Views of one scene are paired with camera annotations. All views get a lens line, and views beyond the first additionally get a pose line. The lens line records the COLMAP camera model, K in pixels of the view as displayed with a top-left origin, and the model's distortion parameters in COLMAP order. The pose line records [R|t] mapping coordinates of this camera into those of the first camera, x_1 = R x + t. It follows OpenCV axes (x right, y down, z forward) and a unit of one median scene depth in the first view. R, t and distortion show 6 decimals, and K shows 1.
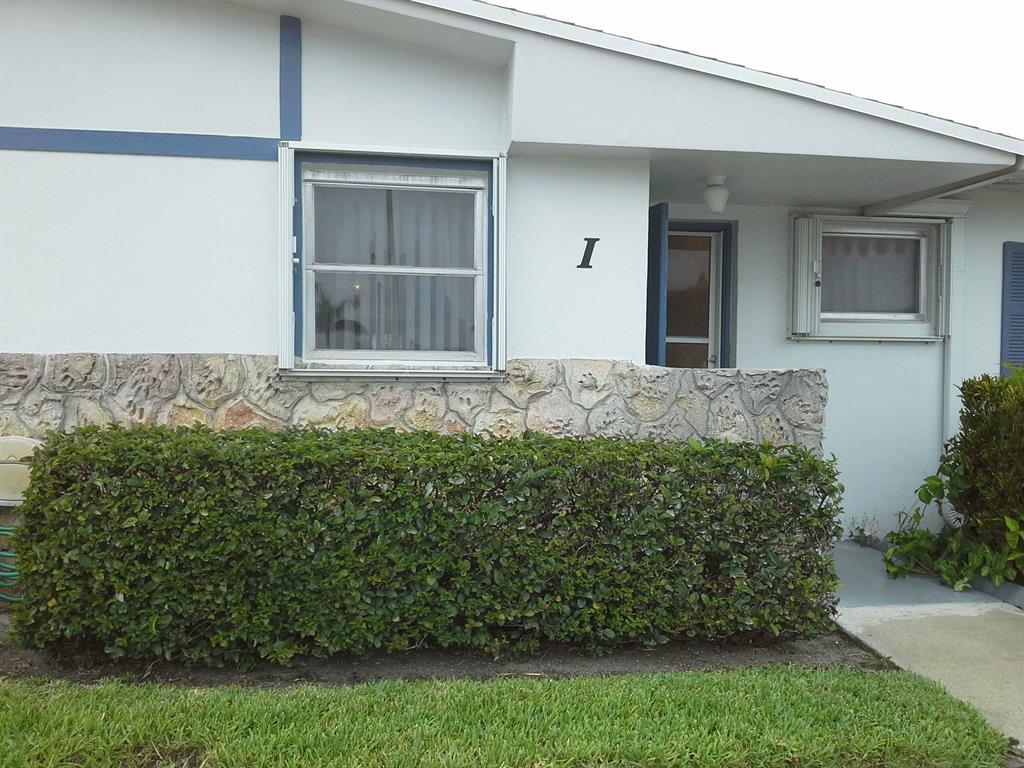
lens RADIAL K [[946.9, 0, 510.3], [0, 946.9, 390.8], [0, 0, 1]] dist [0.101712, -0.205582]
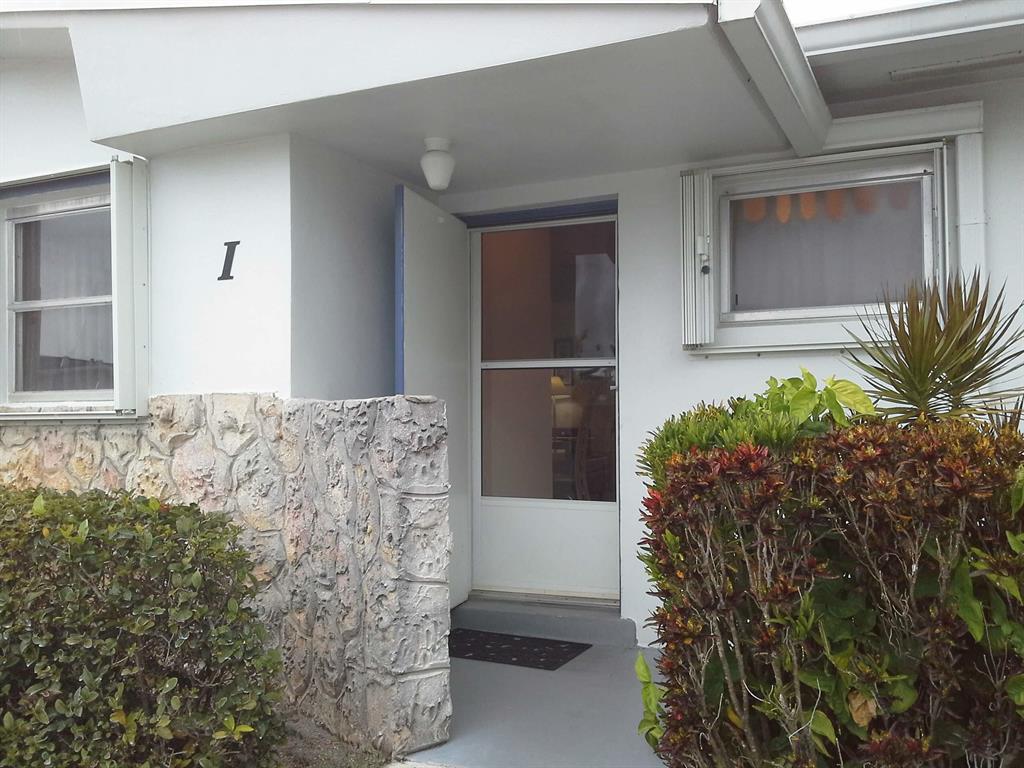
lens RADIAL K [[946.9, 0, 510.3], [0, 946.9, 390.8], [0, 0, 1]] dist [0.101712, -0.205582]
pose [[0.833116, -0.033426, -0.552087, 0.725578], [0.007402, 0.998757, -0.049300, 0.005839], [0.553048, 0.036986, 0.832328, 0.468778]]
